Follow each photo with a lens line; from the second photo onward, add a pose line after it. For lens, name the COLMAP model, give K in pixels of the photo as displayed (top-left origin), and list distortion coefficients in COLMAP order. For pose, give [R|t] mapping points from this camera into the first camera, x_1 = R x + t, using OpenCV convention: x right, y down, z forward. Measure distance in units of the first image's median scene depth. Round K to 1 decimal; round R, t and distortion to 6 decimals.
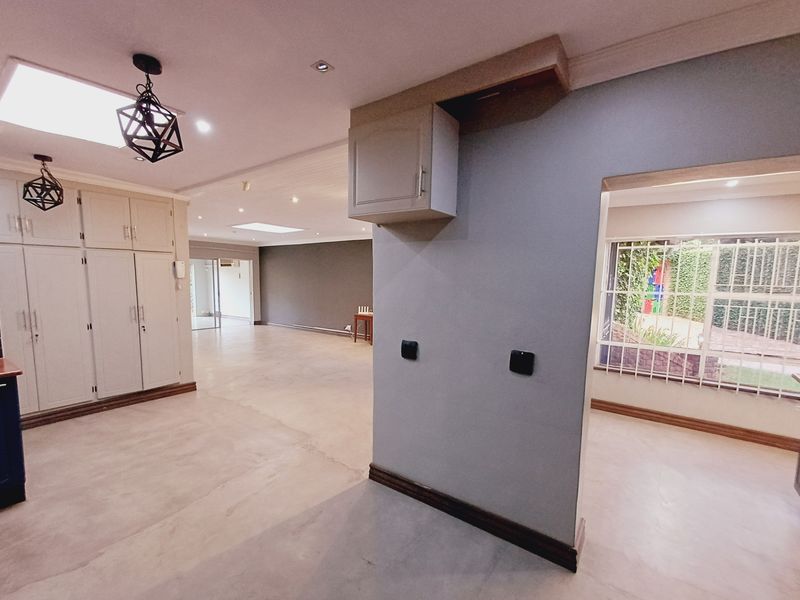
lens RADIAL K [[364.3, 0, 397.8], [0, 364.3, 303.0], [0, 0, 1]] dist [0.002431, 0.000141]
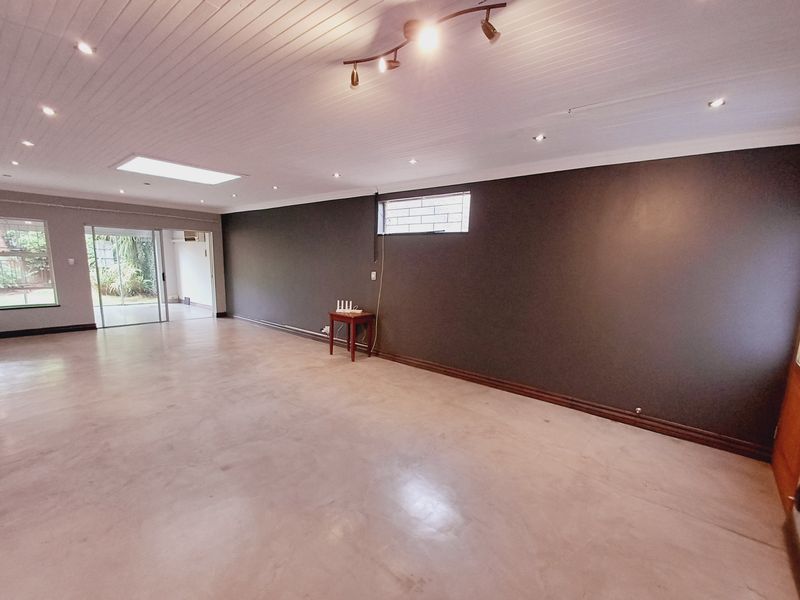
lens RADIAL K [[364.3, 0, 397.8], [0, 364.3, 303.4], [0, 0, 1]] dist [0.002431, 0.000141]
pose [[0.997873, 0.019039, -0.062339, 0.038530], [-0.015633, 0.998382, 0.054672, -0.020718], [0.063279, -0.053581, 0.996556, 0.307386]]
